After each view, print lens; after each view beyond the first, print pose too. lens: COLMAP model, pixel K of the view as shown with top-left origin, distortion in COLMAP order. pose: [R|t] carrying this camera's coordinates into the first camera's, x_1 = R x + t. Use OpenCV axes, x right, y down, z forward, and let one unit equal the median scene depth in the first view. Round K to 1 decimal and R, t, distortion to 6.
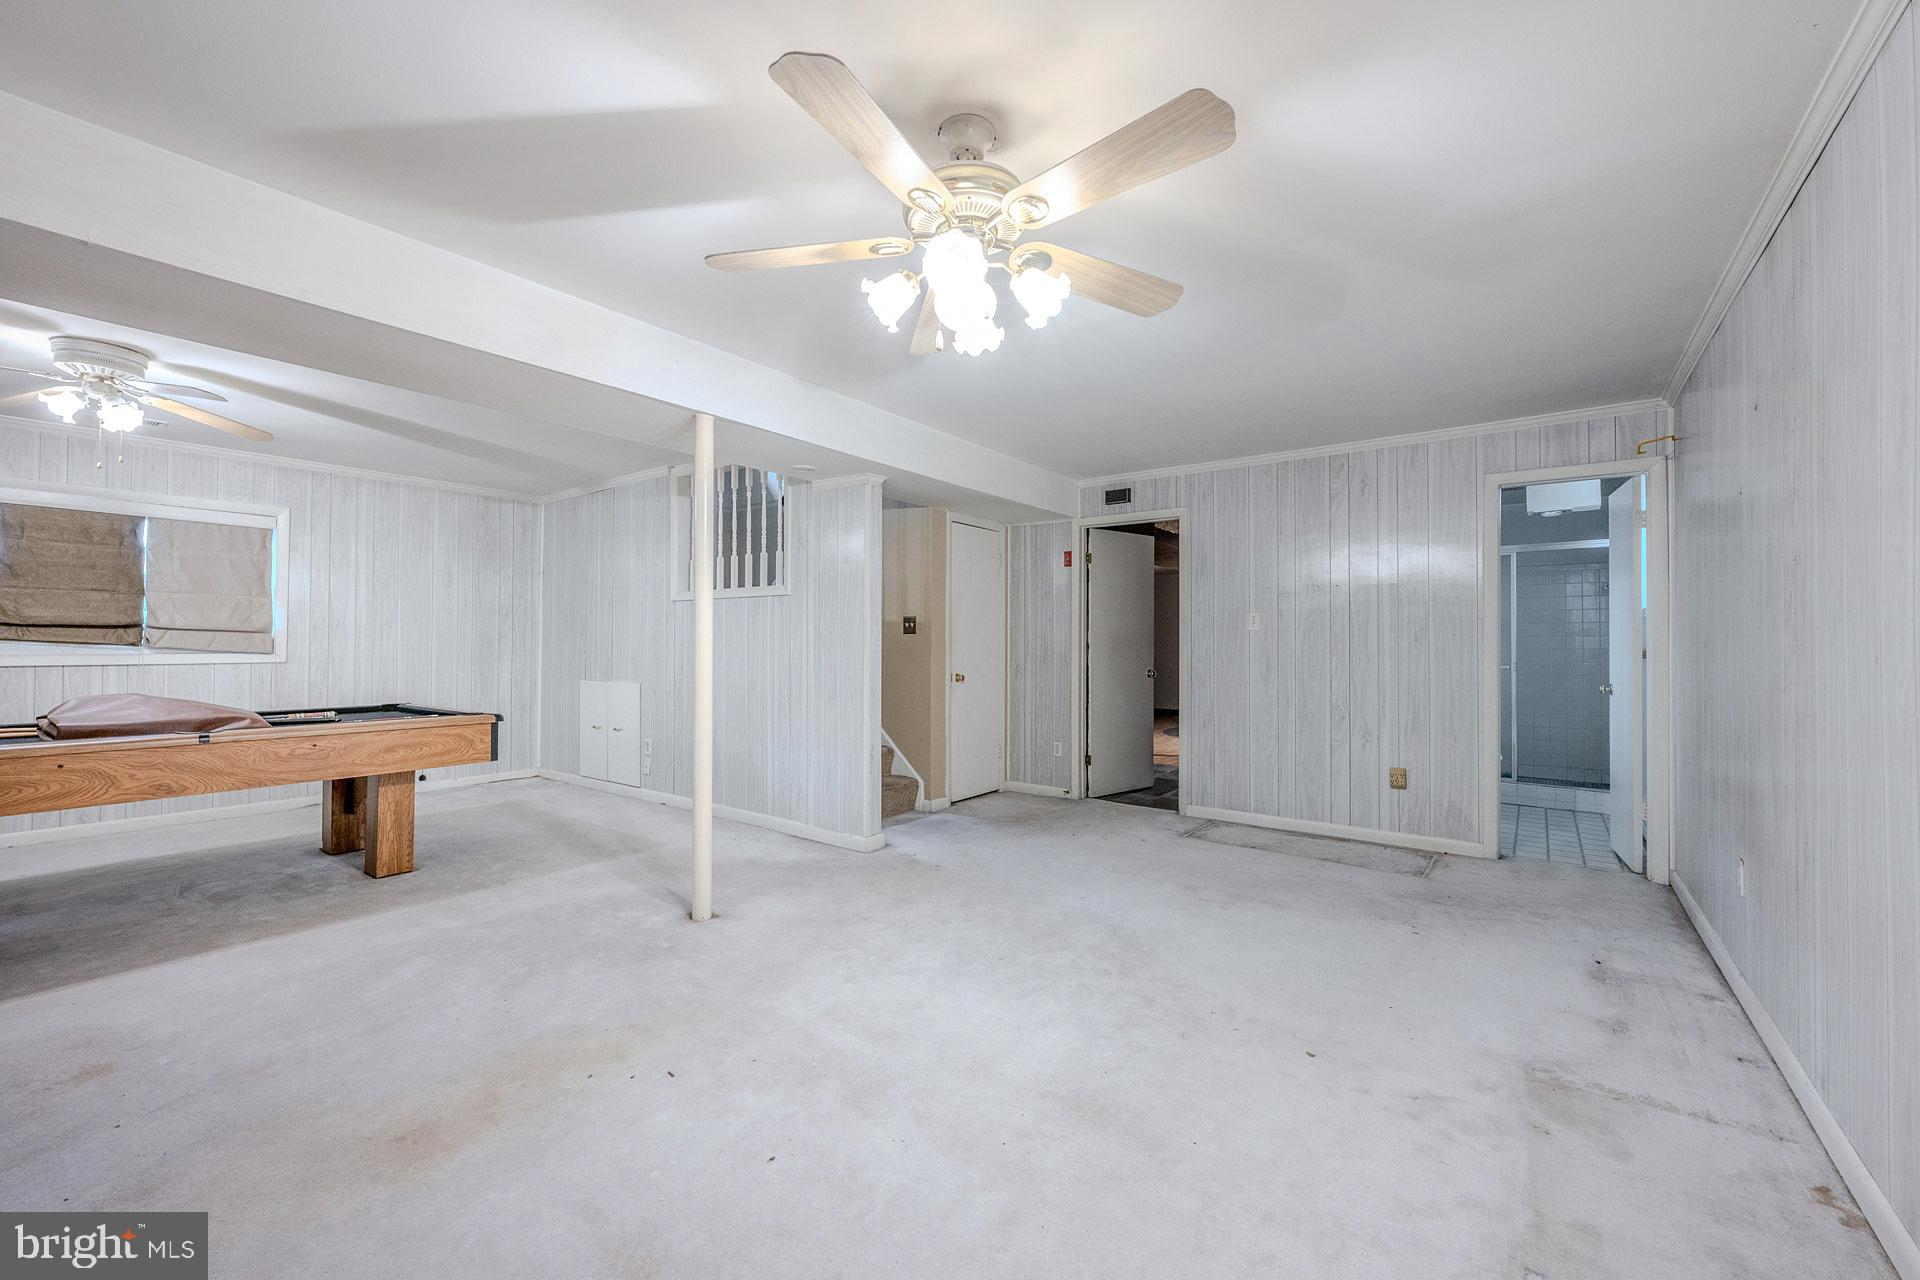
lens RADIAL K [[759.1, 0, 954.3], [0, 759.1, 638.2], [0, 0, 1]] dist [0.001674, 0.000126]
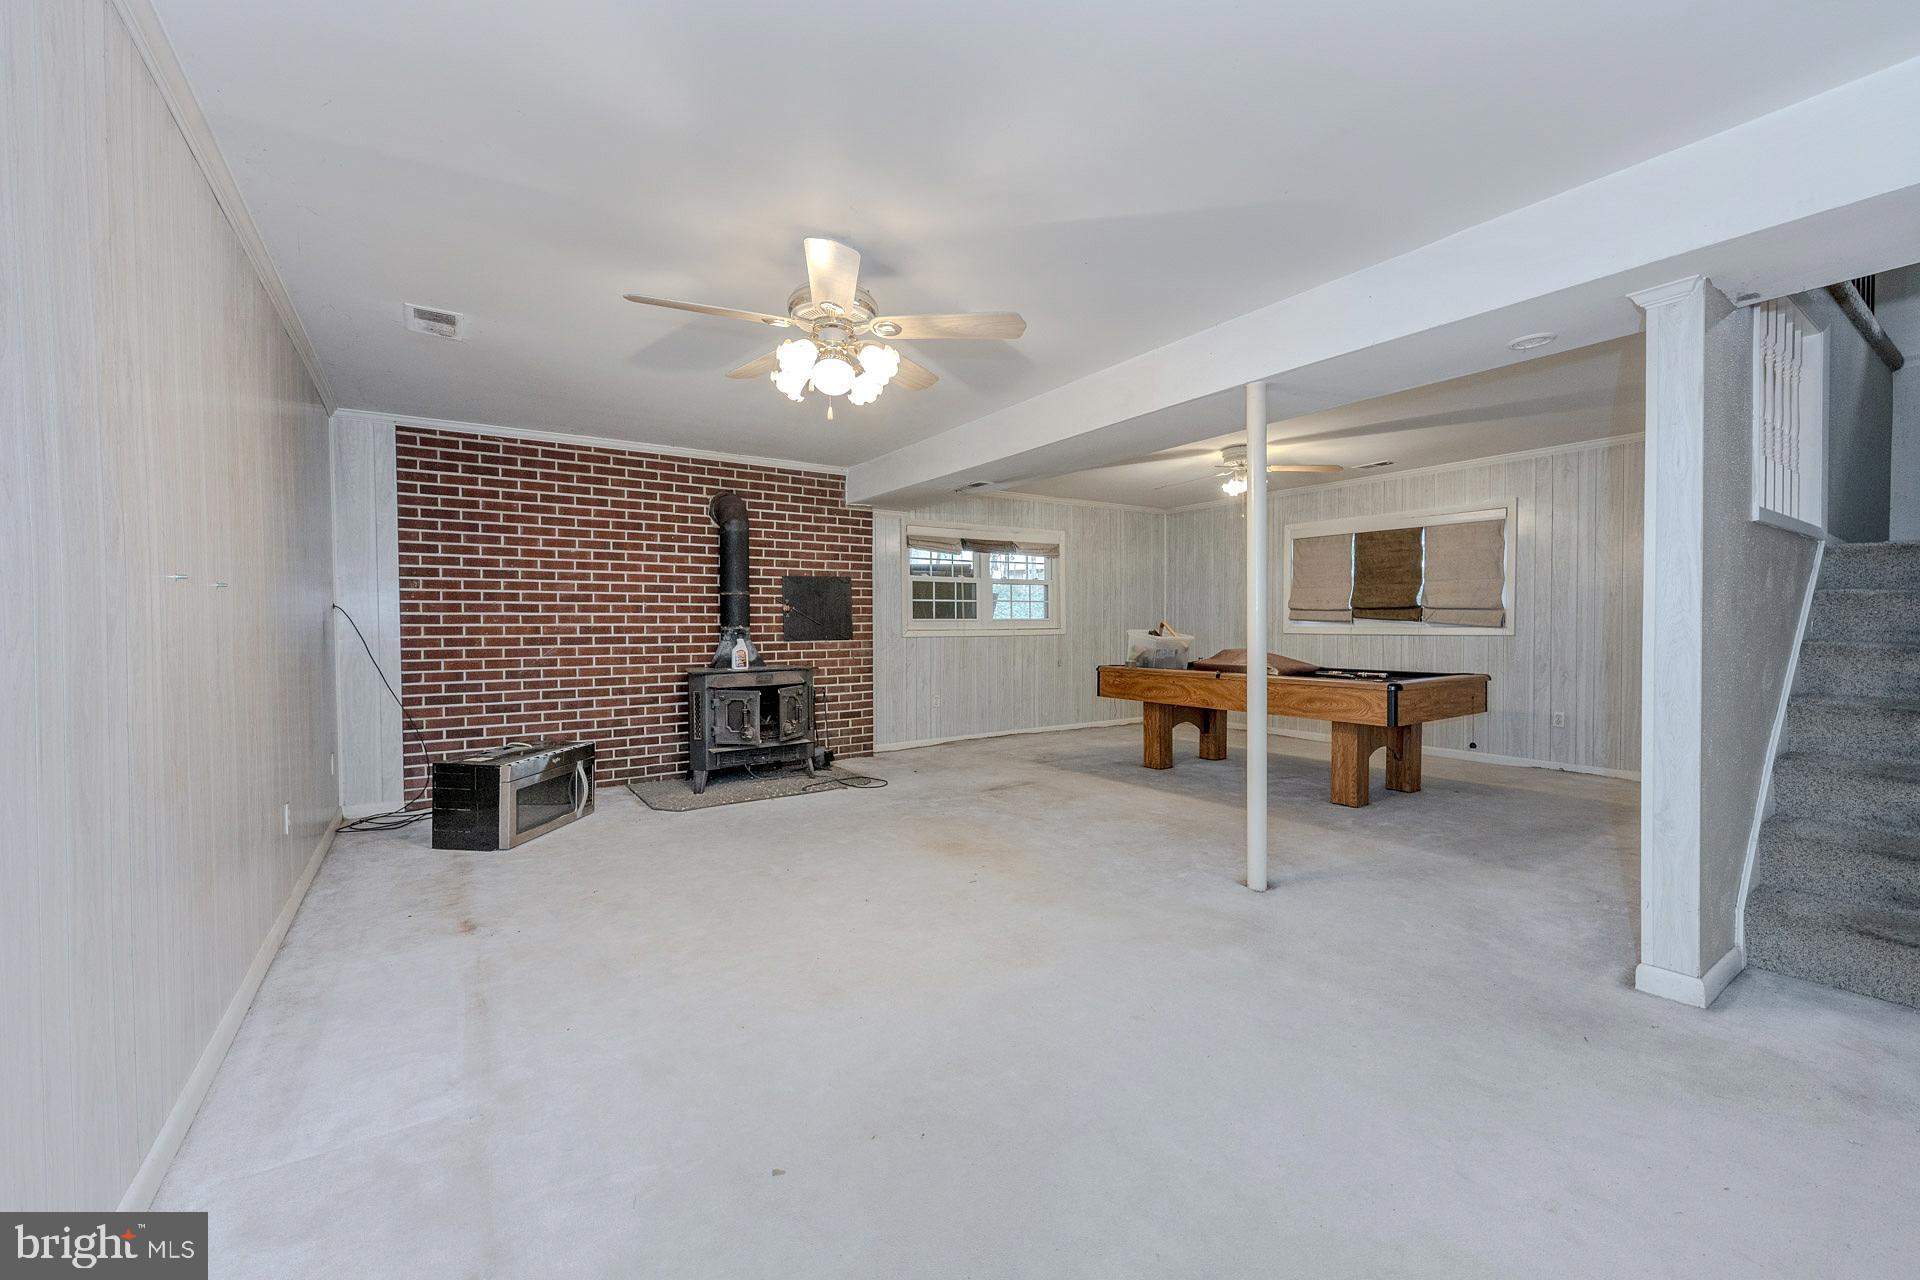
lens RADIAL K [[759.1, 0, 956.7], [0, 759.1, 637.3], [0, 0, 1]] dist [0.001674, 0.000126]
pose [[-0.311614, 0.014736, -0.950095, 0.518045], [0.014731, 0.999834, 0.010676, 0.011824], [0.950095, -0.010669, -0.311779, 0.629005]]
